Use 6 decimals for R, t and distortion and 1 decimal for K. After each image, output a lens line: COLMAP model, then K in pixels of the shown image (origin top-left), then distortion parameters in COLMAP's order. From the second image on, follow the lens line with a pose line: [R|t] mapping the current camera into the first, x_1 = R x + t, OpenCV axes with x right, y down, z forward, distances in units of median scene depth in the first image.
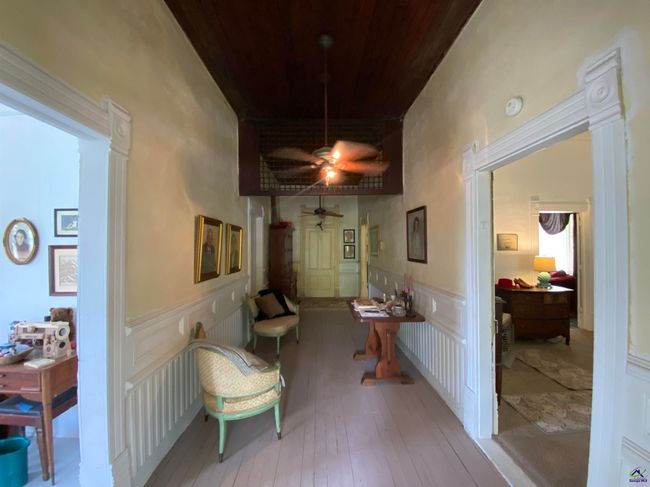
lens RADIAL K [[263.9, 0, 324.2], [0, 263.9, 241.6], [0, 0, 1]] dist [0.008355, -0.014851]
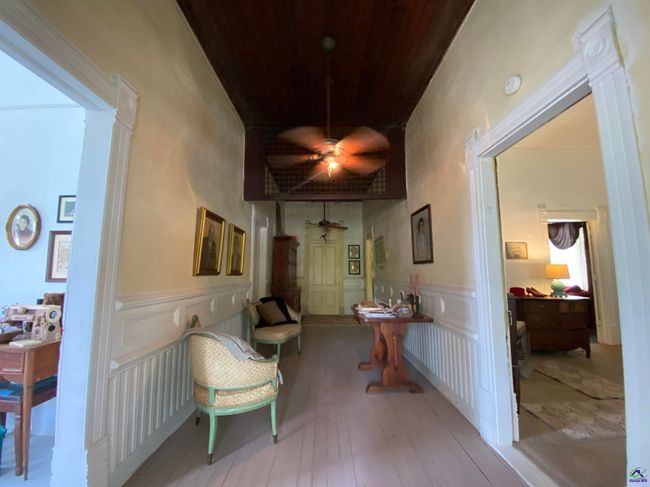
lens RADIAL K [[263.9, 0, 324.2], [0, 263.9, 242.2], [0, 0, 1]] dist [0.008355, -0.014851]
pose [[0.999752, 0.002600, -0.022131, 0.009243], [-0.004792, 0.995022, -0.099542, 0.083829], [0.021762, 0.099623, 0.994787, 0.018051]]
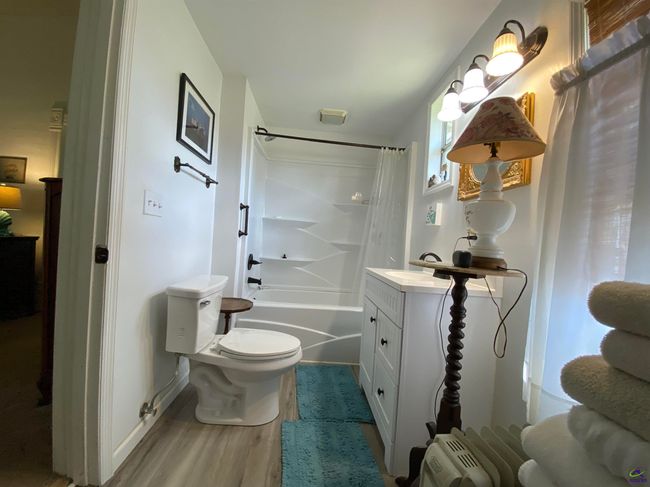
lens RADIAL K [[263.9, 0, 322.7], [0, 263.9, 242.7], [0, 0, 1]] dist [0.008355, -0.014851]
pose [[0.997377, 0.064182, 0.033469, 1.700177], [-0.064851, 0.997708, 0.019295, 0.139496], [-0.032154, -0.021415, 0.999253, 0.407666]]
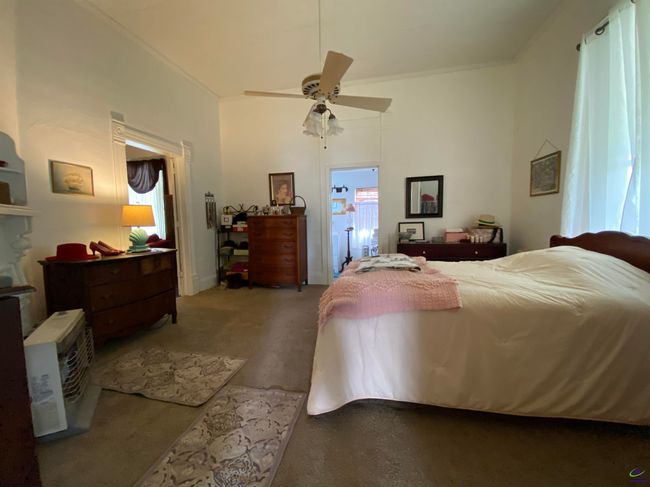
lens RADIAL K [[263.9, 0, 322.0], [0, 263.9, 242.7], [0, 0, 1]] dist [0.008355, -0.014851]
pose [[0.245820, -0.082440, 0.965803, 0.330604], [0.000460, 0.996387, 0.084933, 0.103873], [-0.969315, -0.020434, 0.244969, 0.421982]]
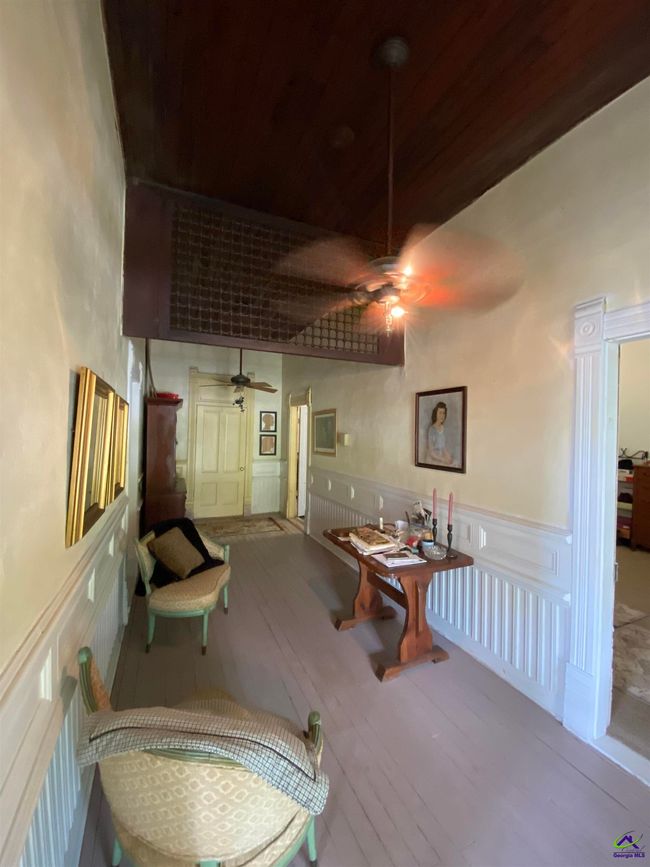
lens RADIAL K [[352.0, 0, 326.1], [0, 352.0, 431.6], [0, 0, 1]] dist [0.008355, -0.014851]
pose [[0.921113, 0.026454, 0.388395, -0.222437], [-0.032285, 0.999443, 0.008492, -0.014397], [-0.387954, -0.020362, 0.921454, 0.253299]]
